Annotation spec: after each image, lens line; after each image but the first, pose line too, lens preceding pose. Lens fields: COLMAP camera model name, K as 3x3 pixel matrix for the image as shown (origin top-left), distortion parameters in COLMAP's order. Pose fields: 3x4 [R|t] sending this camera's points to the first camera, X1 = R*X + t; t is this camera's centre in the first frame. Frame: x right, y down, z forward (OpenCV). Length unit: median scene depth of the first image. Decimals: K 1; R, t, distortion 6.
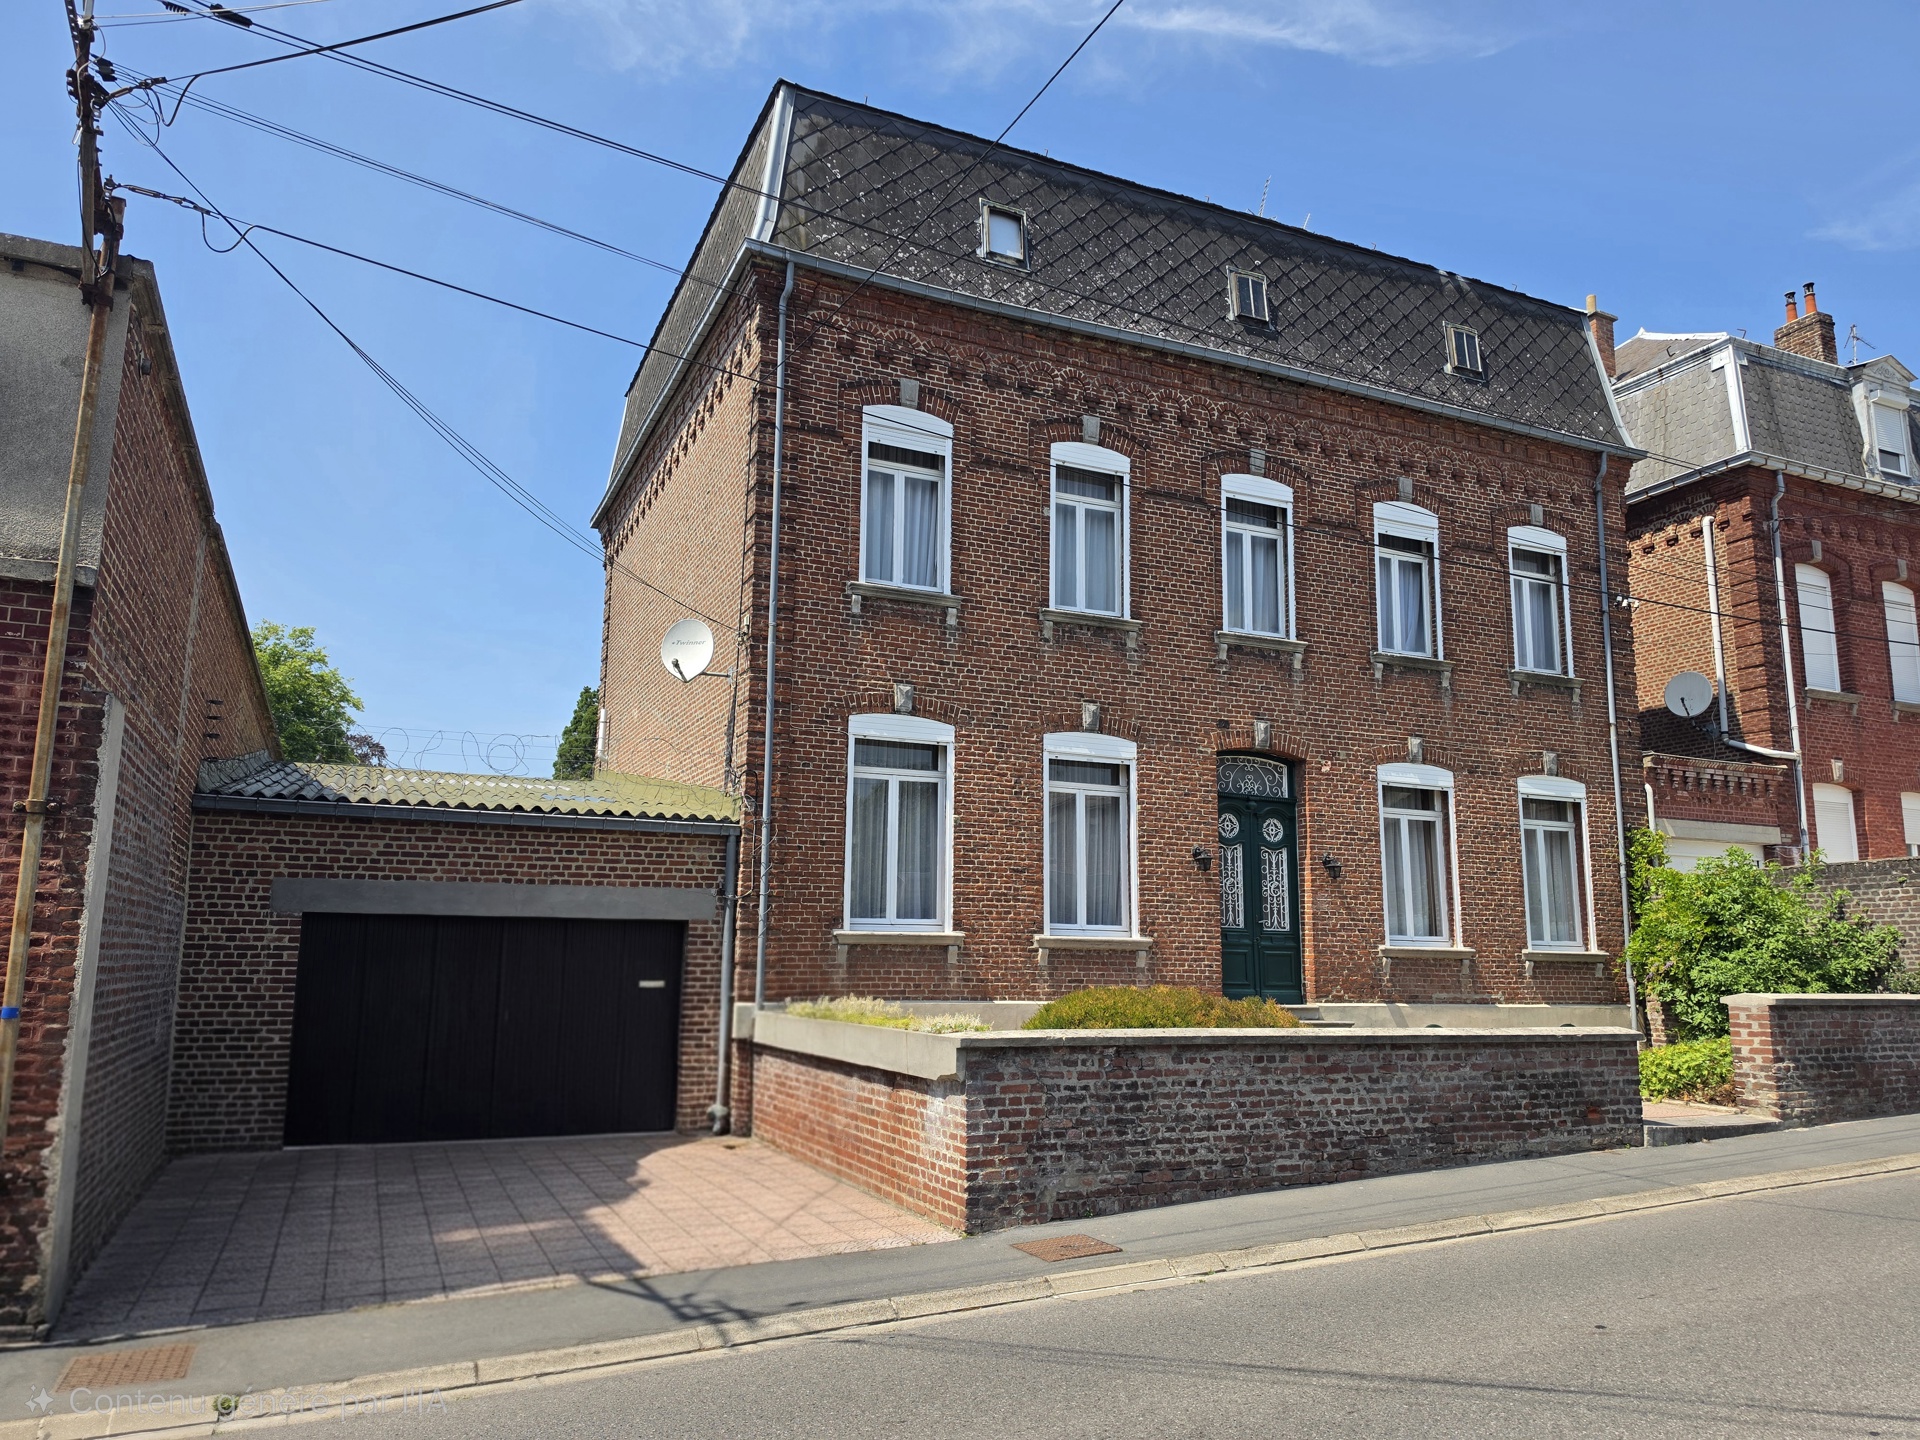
lens RADIAL K [[1303.4, 0, 960.6], [0, 1303.4, 743.0], [0, 0, 1]] dist [0.119104, -0.183582]
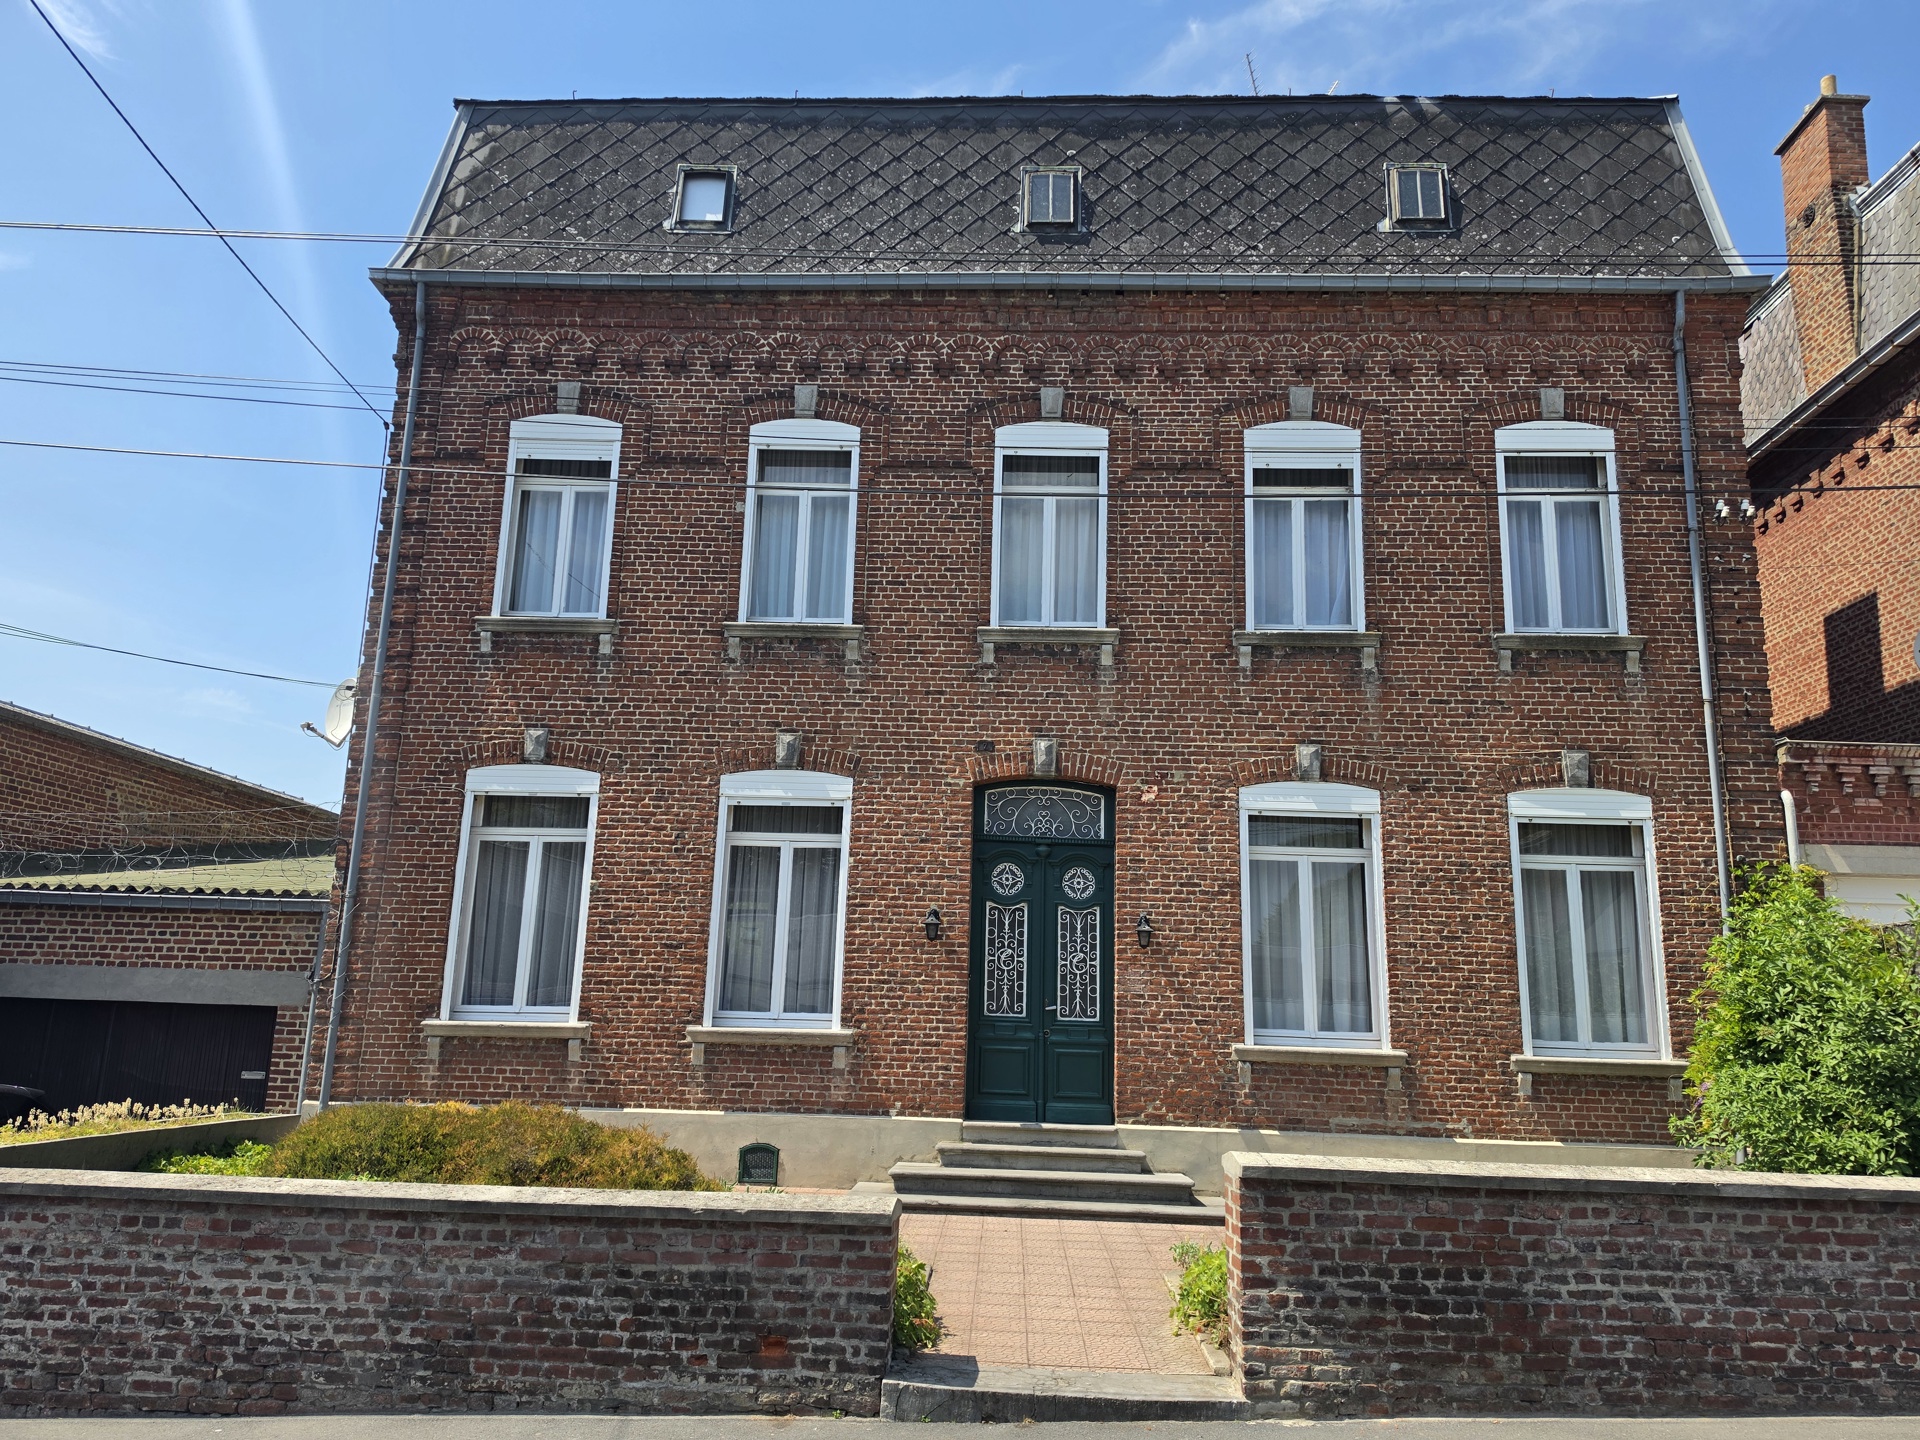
lens RADIAL K [[1303.4, 0, 960.6], [0, 1303.4, 743.0], [0, 0, 1]] dist [0.119104, -0.183582]
pose [[0.894683, -0.079686, -0.439537, 0.543204], [0.055642, 0.996177, -0.067343, 0.035356], [0.443224, 0.035794, 0.895696, 0.323644]]
